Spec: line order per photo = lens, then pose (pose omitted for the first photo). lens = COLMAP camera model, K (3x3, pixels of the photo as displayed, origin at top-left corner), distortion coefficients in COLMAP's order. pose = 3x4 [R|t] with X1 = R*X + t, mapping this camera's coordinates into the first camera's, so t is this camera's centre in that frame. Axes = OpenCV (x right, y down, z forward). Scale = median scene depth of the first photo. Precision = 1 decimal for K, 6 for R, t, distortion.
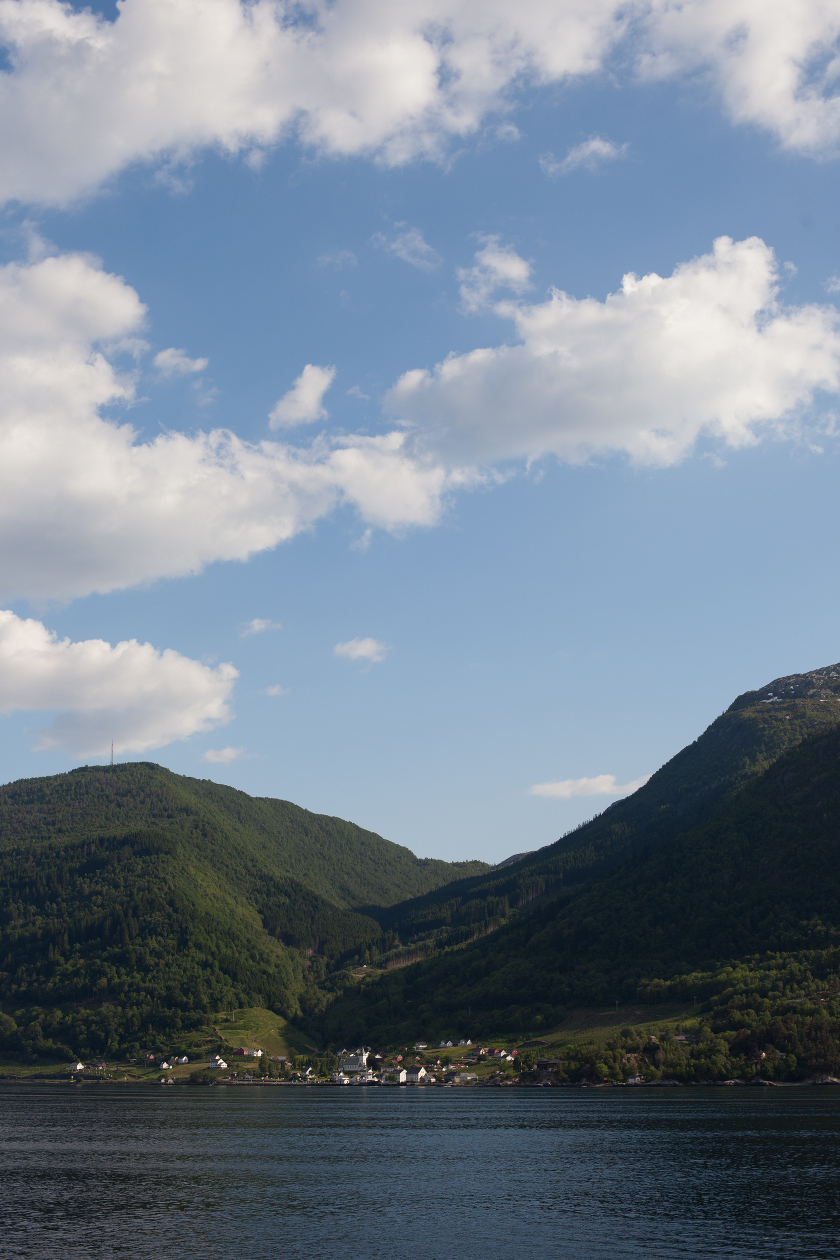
lens RADIAL K [[1822.6, 0, 420.2], [0, 1822.6, 631.4], [0, 0, 1]] dist [-0.096877, 0.000000]
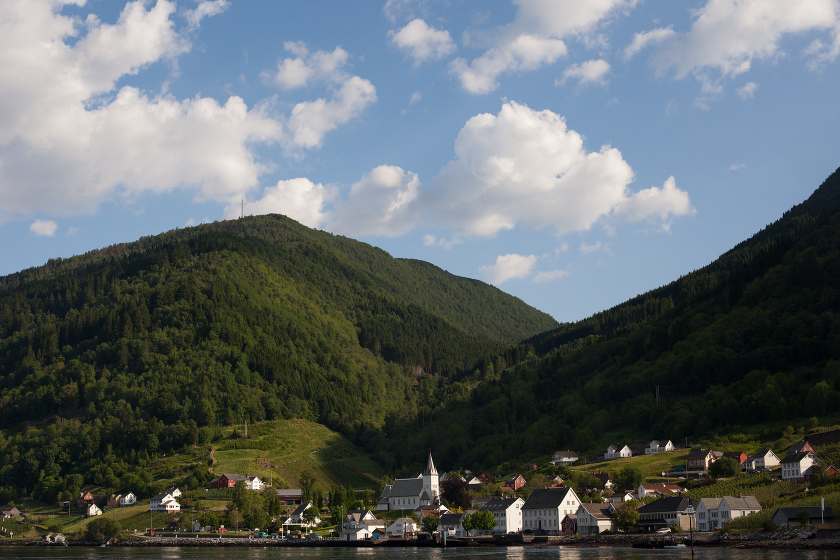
lens RADIAL K [[1215.1, 0, 420.3], [0, 1215.1, 278.9], [0, 0, 1]] dist [-0.096877, 0.000000]
pose [[0.992713, -0.037620, -0.114480, 0.000705], [0.041348, 0.998683, 0.030364, 0.150404], [0.113187, -0.034877, 0.992961, 0.601930]]
